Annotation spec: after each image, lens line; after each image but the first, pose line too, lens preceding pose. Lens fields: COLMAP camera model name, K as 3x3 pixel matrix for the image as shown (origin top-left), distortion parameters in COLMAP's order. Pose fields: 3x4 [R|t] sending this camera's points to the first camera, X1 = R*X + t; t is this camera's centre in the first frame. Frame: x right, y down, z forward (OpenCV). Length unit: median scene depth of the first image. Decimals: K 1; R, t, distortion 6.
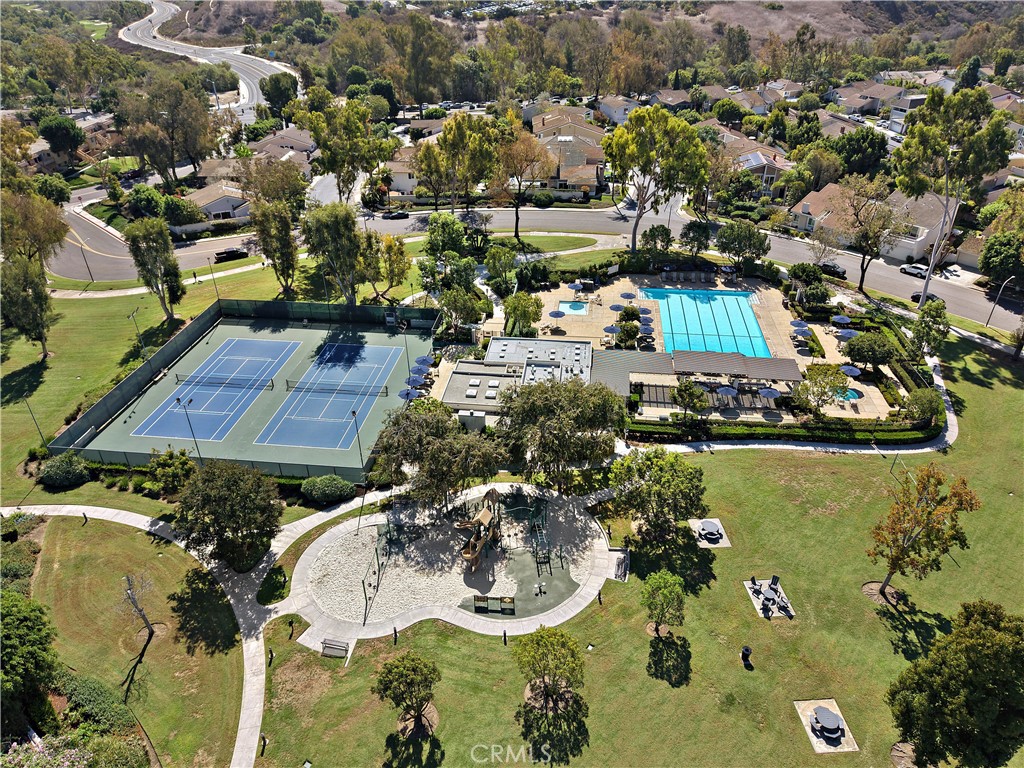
lens RADIAL K [[689.7, 0, 513.4], [0, 689.7, 377.1], [0, 0, 1]] dist [0.034403, -0.035419]
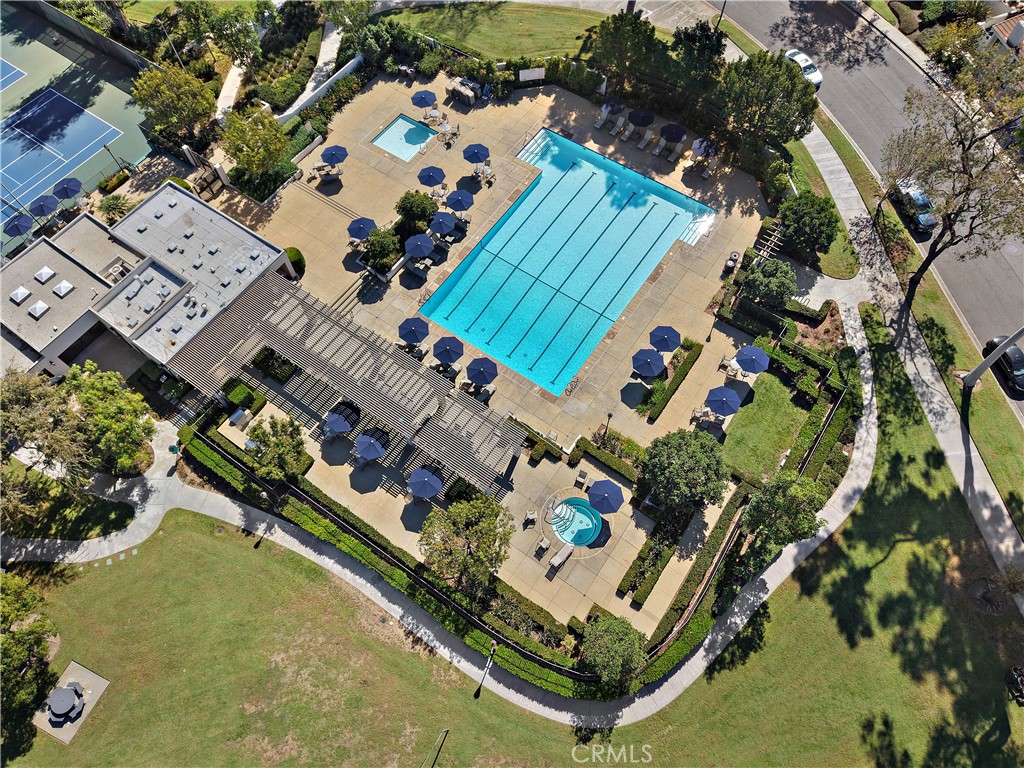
lens RADIAL K [[710.9, 0, 518.4], [0, 710.9, 370.4], [0, 0, 1]] dist [0.043449, -0.054587]
pose [[0.882481, 0.411812, -0.227240, 0.684281], [-0.239490, 0.809231, 0.536461, -0.504287], [0.404811, -0.418995, 0.812756, 0.744804]]
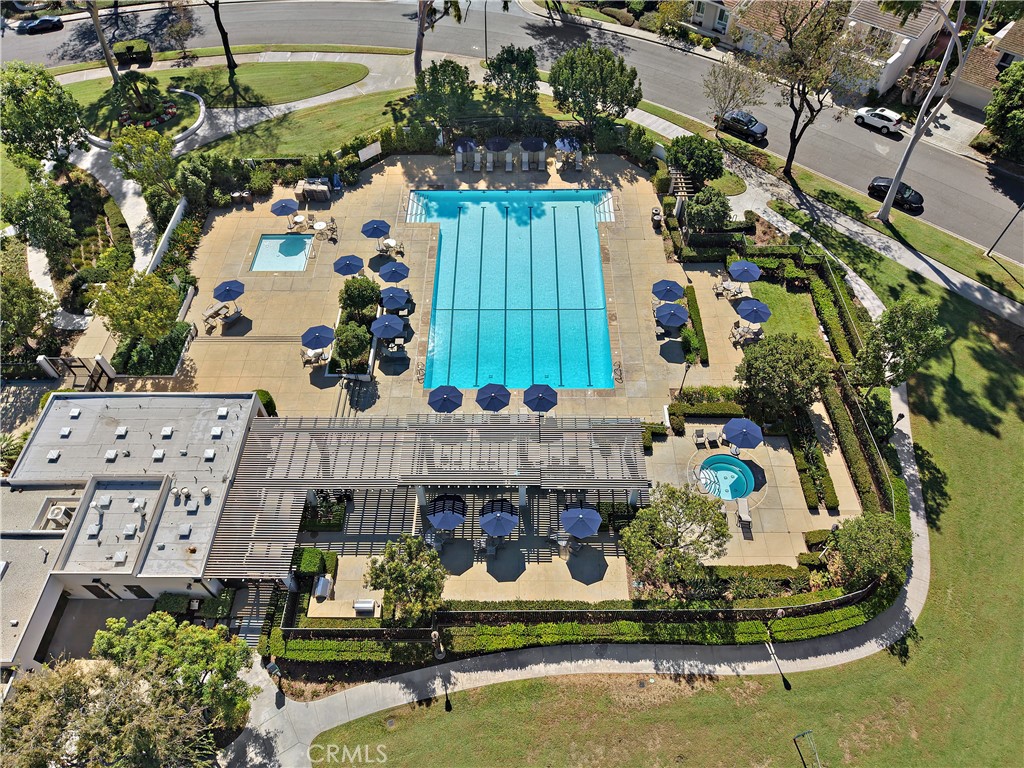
lens RADIAL K [[689.7, 0, 513.4], [0, 689.7, 377.1], [0, 0, 1]] dist [0.034403, -0.035419]
pose [[0.993529, -0.089524, 0.069892, 0.375784], [0.059458, 0.934290, 0.351521, -0.324277], [-0.096769, -0.345091, 0.933567, 0.731162]]
